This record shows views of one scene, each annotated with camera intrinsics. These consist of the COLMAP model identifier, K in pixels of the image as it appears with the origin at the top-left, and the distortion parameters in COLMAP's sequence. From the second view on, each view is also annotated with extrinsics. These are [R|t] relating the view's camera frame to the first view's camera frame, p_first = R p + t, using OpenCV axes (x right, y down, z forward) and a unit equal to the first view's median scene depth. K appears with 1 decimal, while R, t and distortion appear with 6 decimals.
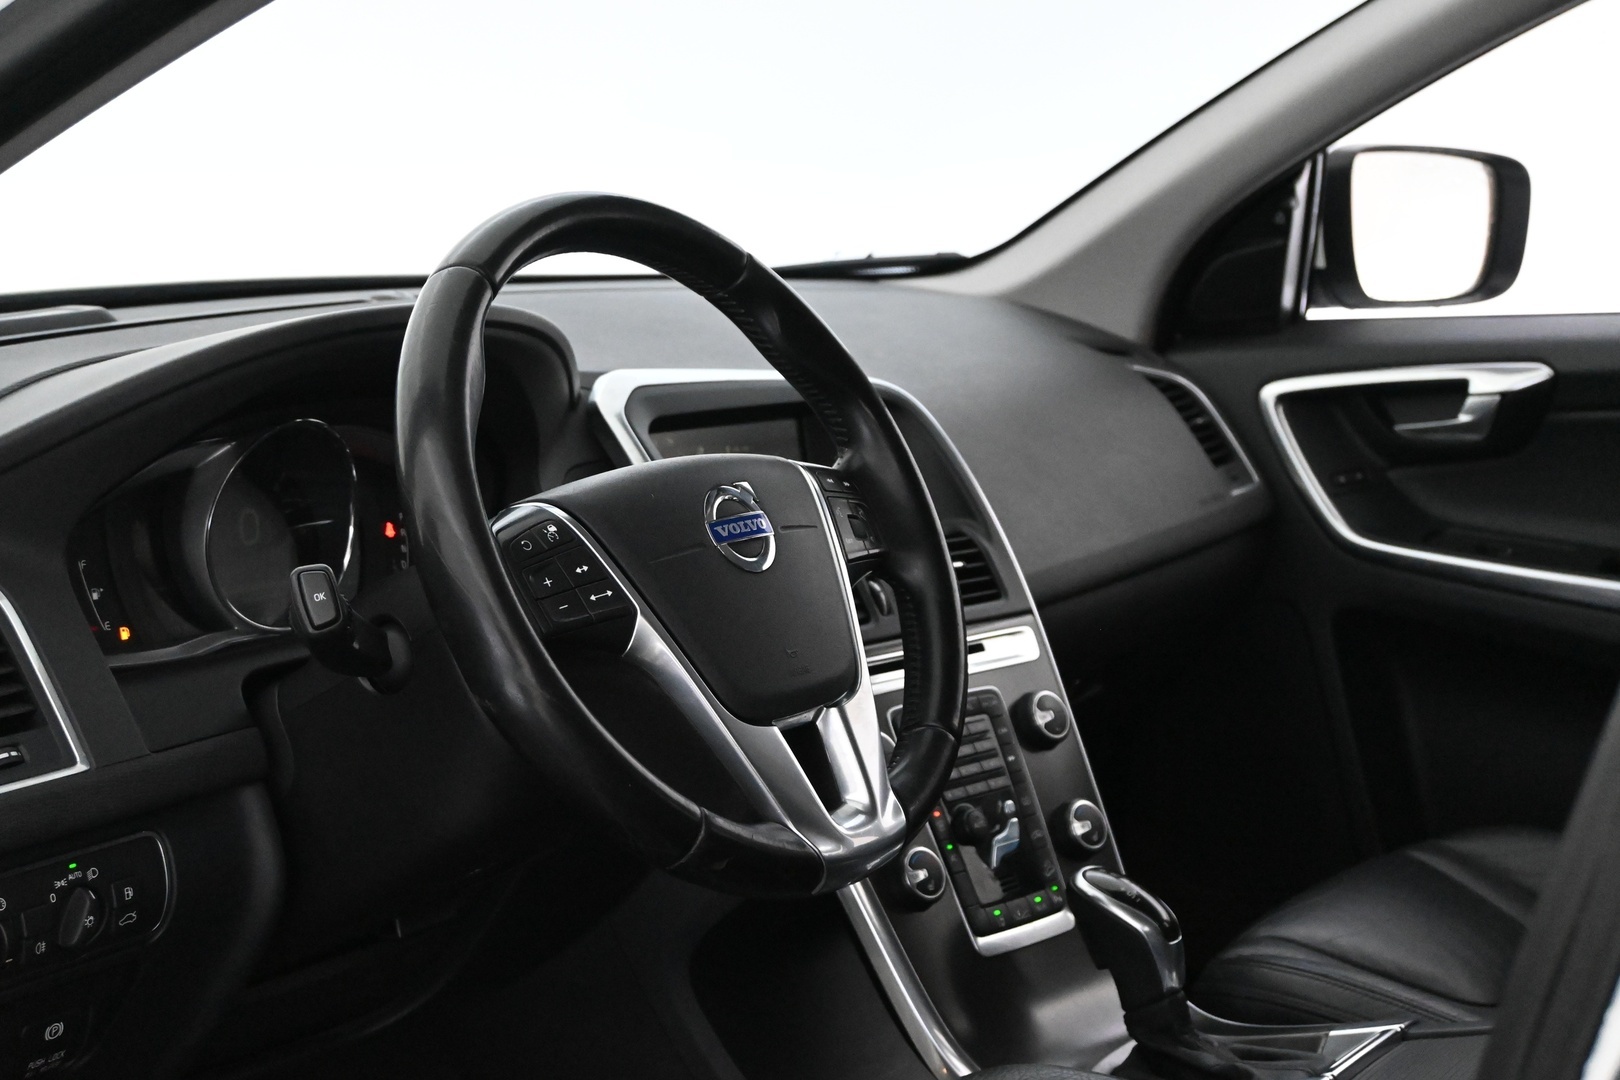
lens RADIAL K [[2503.9, 0, 810.7], [0, 2503.9, 540.9], [0, 0, 1]] dist [0.025675, 0.000000]
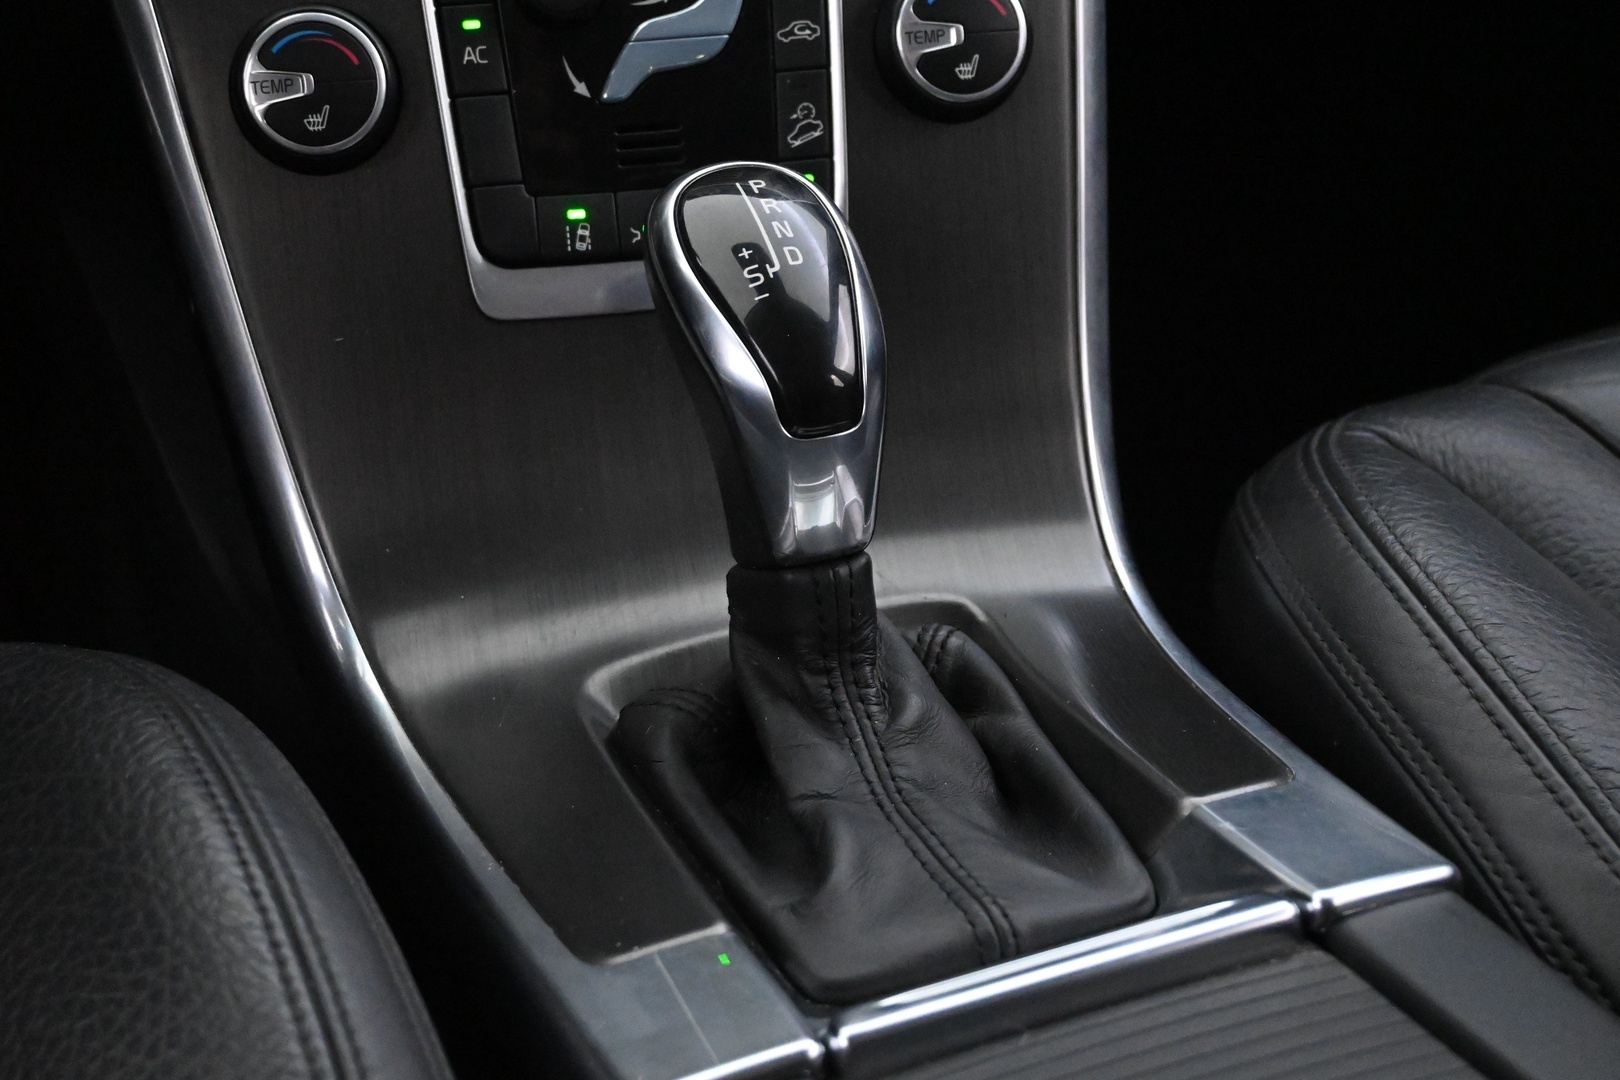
lens RADIAL K [[2383.3, 0, 803.6], [0, 2383.3, 546.0], [0, 0, 1]] dist [0.009050, 0.000000]
pose [[0.847670, 0.314186, -0.427483, 0.273799], [-0.095349, 0.882879, 0.459818, 0.018158], [0.521885, -0.349014, 0.778348, 0.689242]]
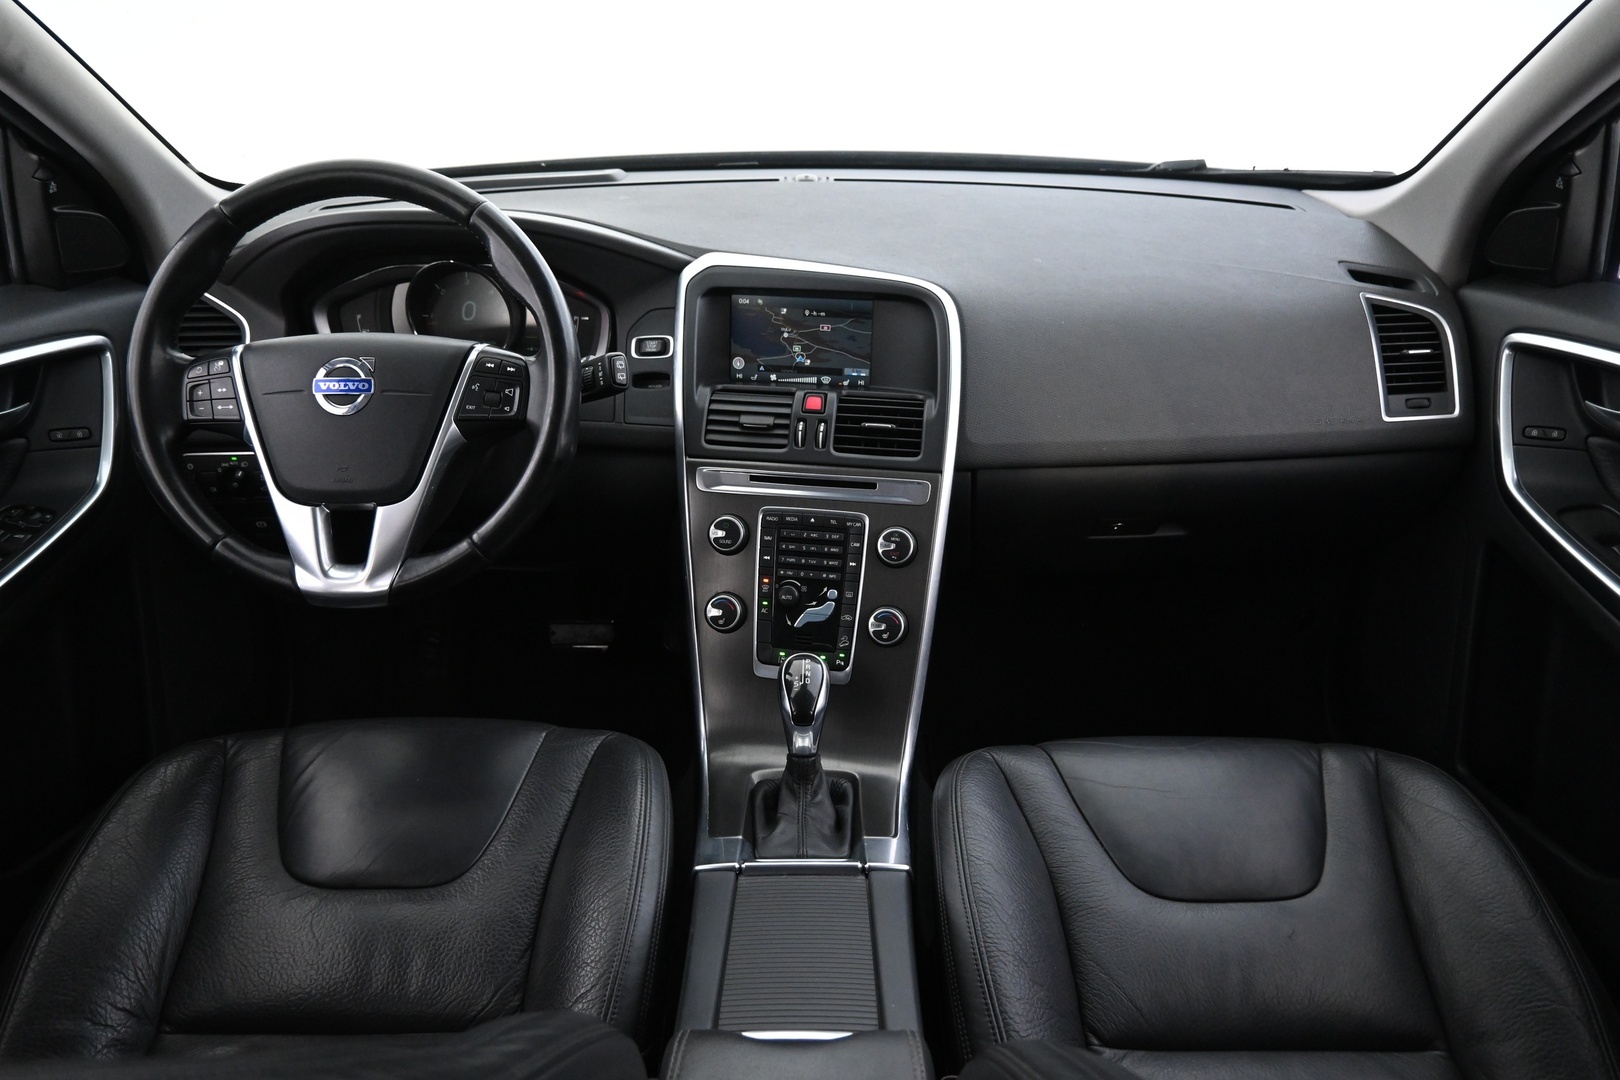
lens RADIAL K [[1109.6, 0, 815.9], [0, 1109.6, 531.9], [0, 0, 1]] dist [0.011386, 0.001452]
pose [[0.580800, 0.354307, -0.732897, 0.545653], [-0.122346, 0.928080, 0.351709, -0.159777], [0.804800, -0.114605, 0.582376, 0.609968]]
